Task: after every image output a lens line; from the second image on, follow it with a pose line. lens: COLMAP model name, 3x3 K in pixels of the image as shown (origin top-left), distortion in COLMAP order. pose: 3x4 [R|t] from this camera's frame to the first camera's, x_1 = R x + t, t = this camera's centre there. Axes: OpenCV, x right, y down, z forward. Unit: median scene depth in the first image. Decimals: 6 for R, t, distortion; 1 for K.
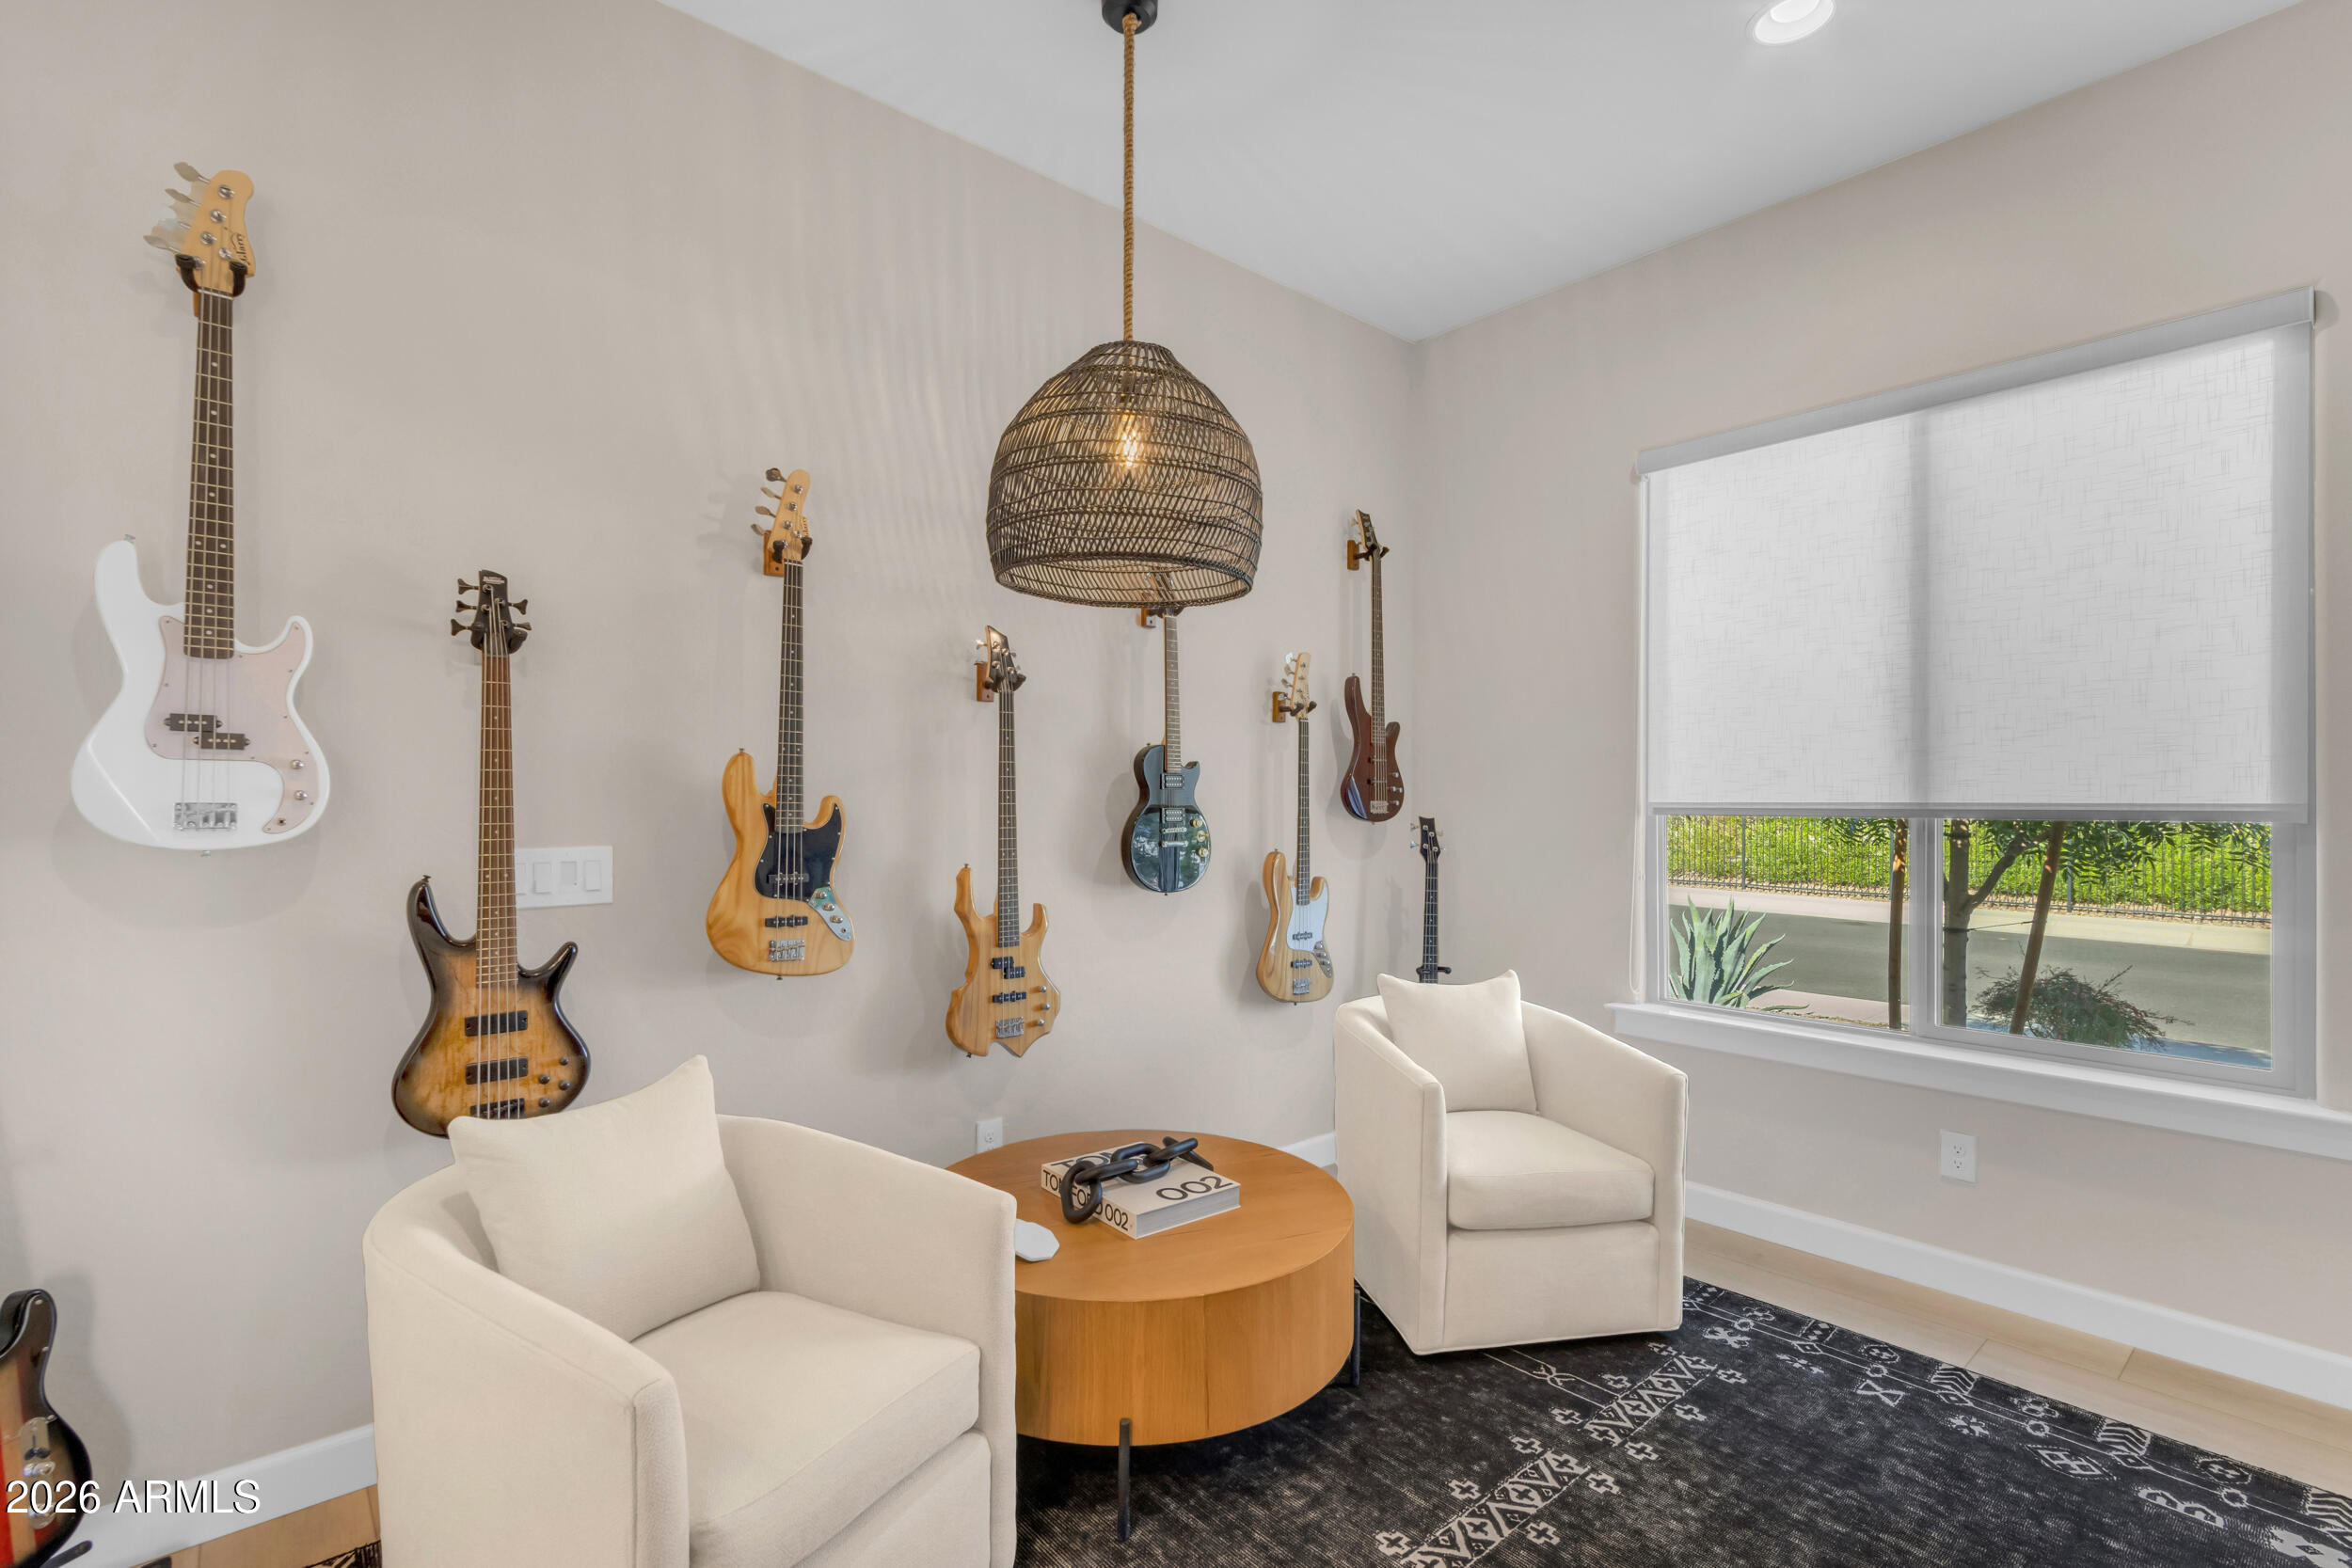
lens RADIAL K [[1088.3, 0, 1170.6], [0, 1088.3, 790.0], [0, 0, 1]] dist [-0.003085, 0.002204]
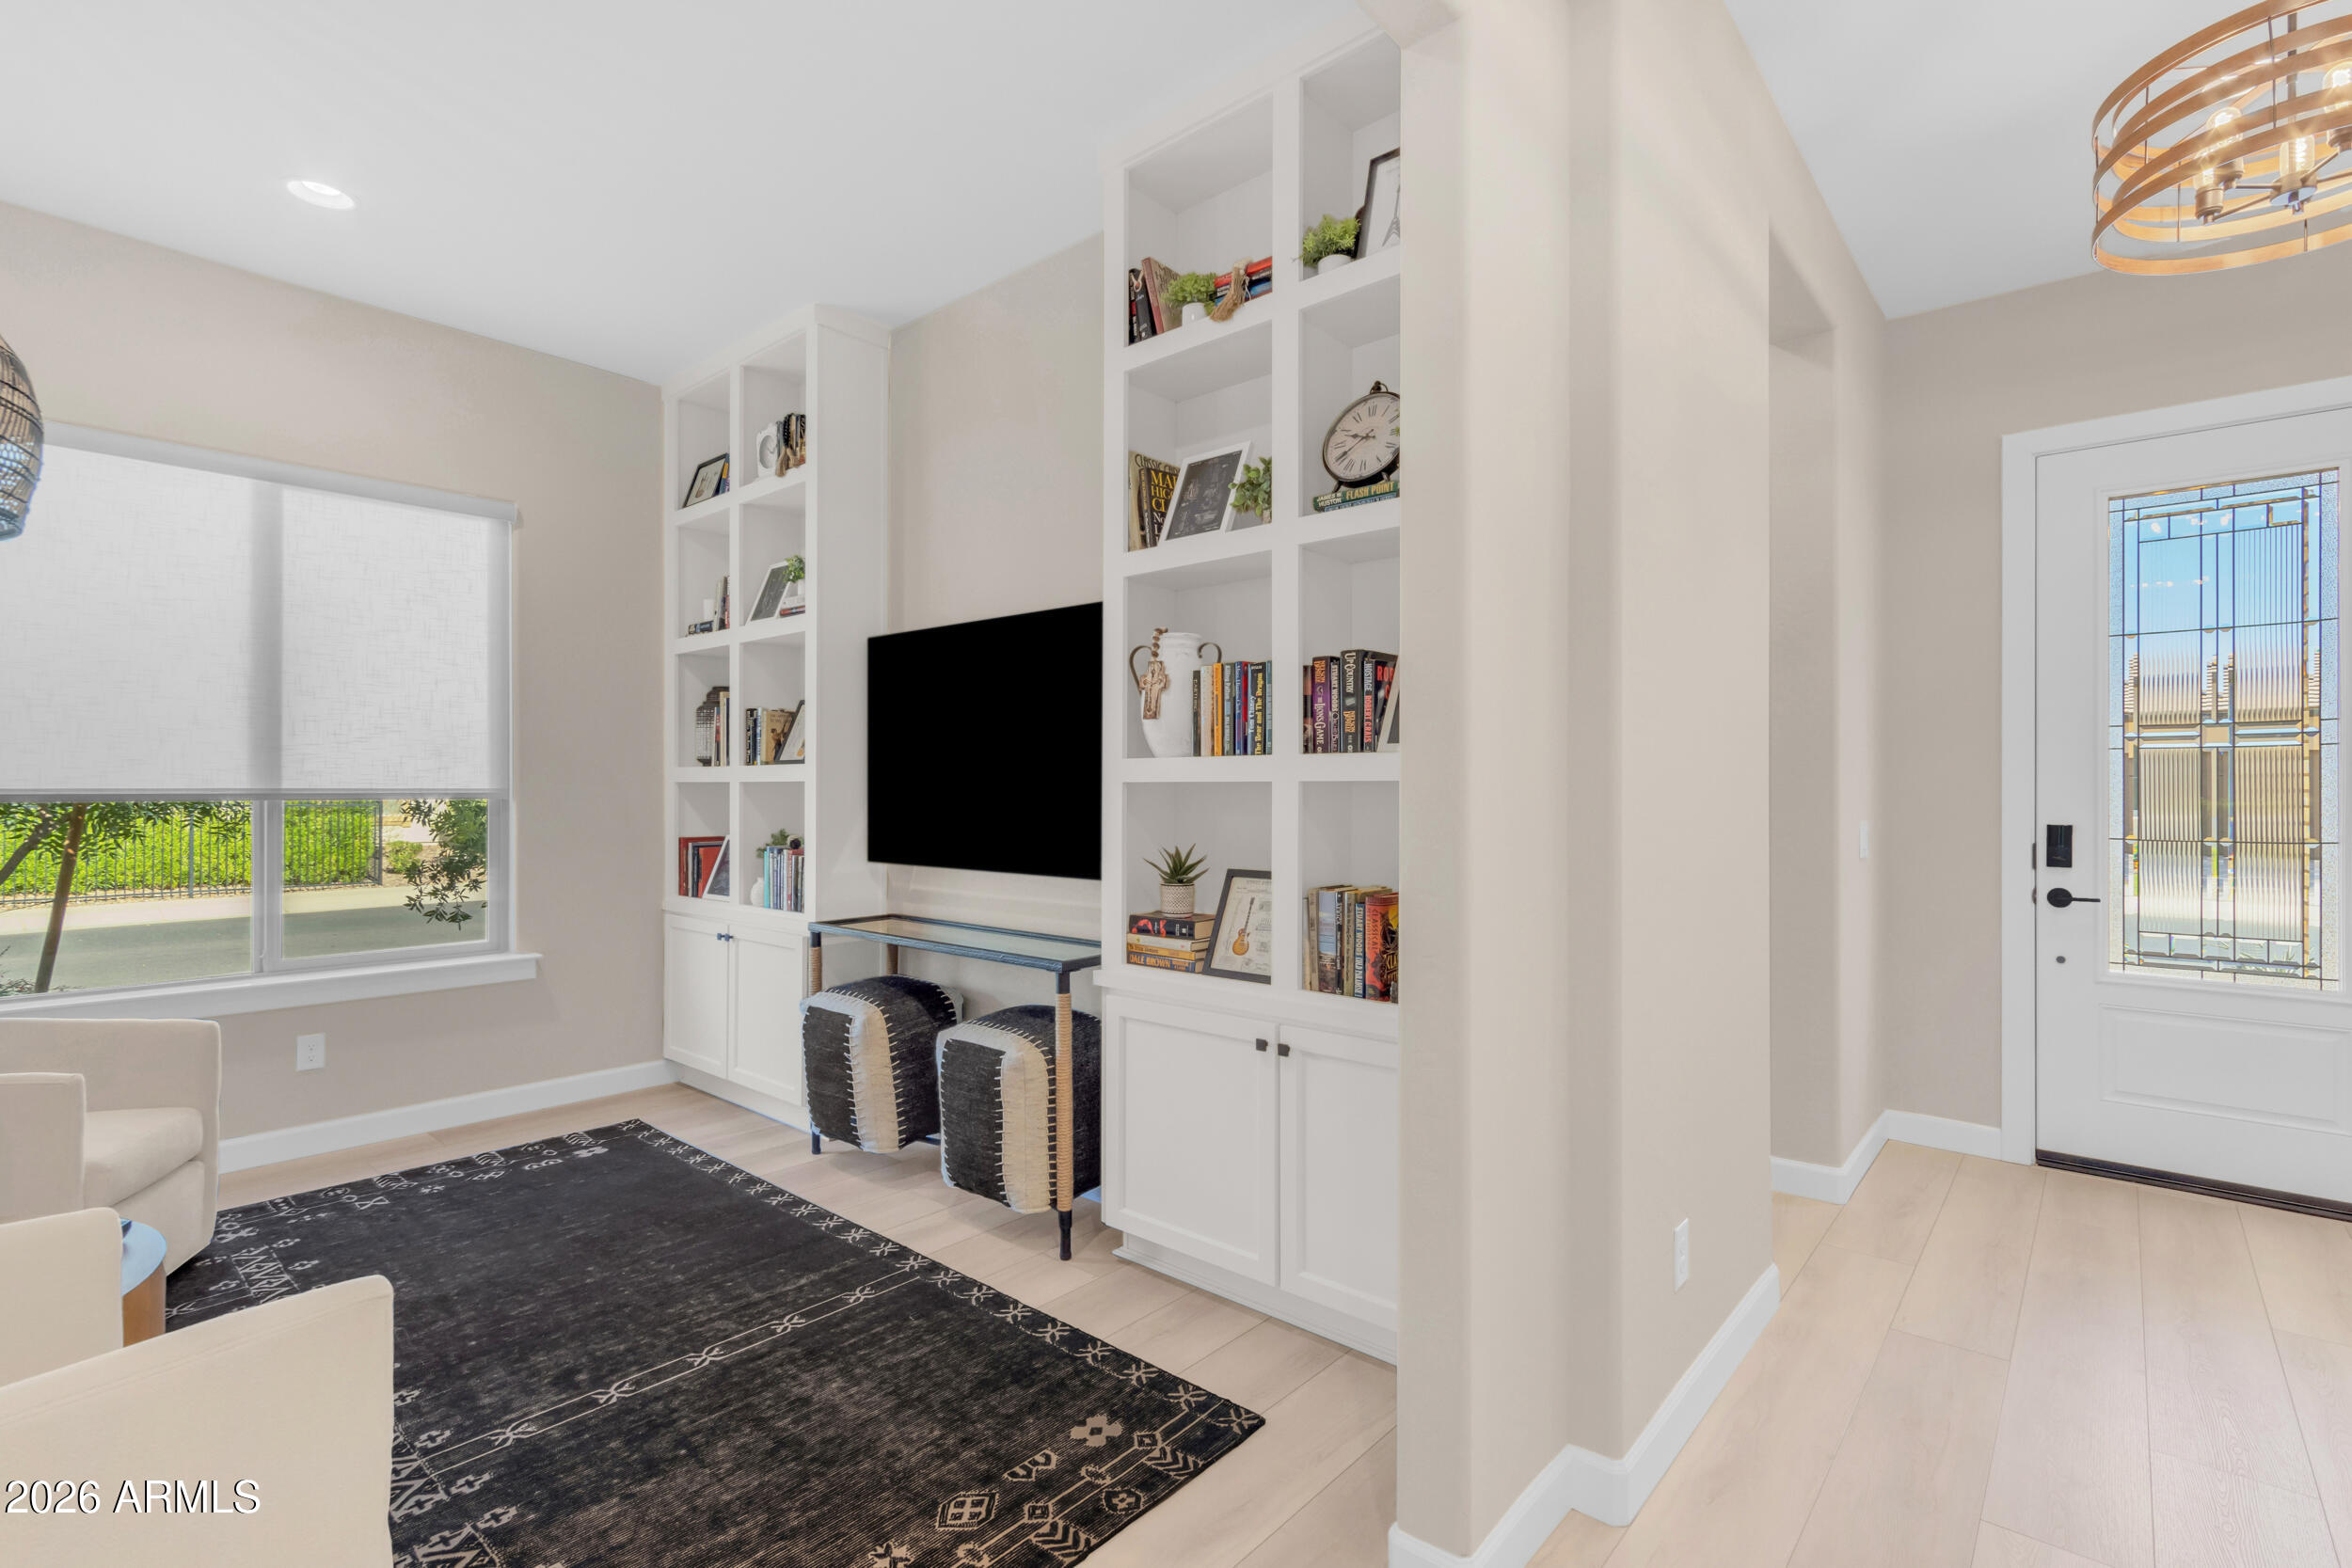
lens RADIAL K [[1088.3, 0, 1172.0], [0, 1088.3, 782.3], [0, 0, 1]] dist [-0.003085, 0.002204]
pose [[-0.165420, 0.022425, 0.985968, -0.882525], [0.009654, 0.999730, -0.021118, 0.048787], [-0.986176, 0.006025, -0.165592, 0.202292]]
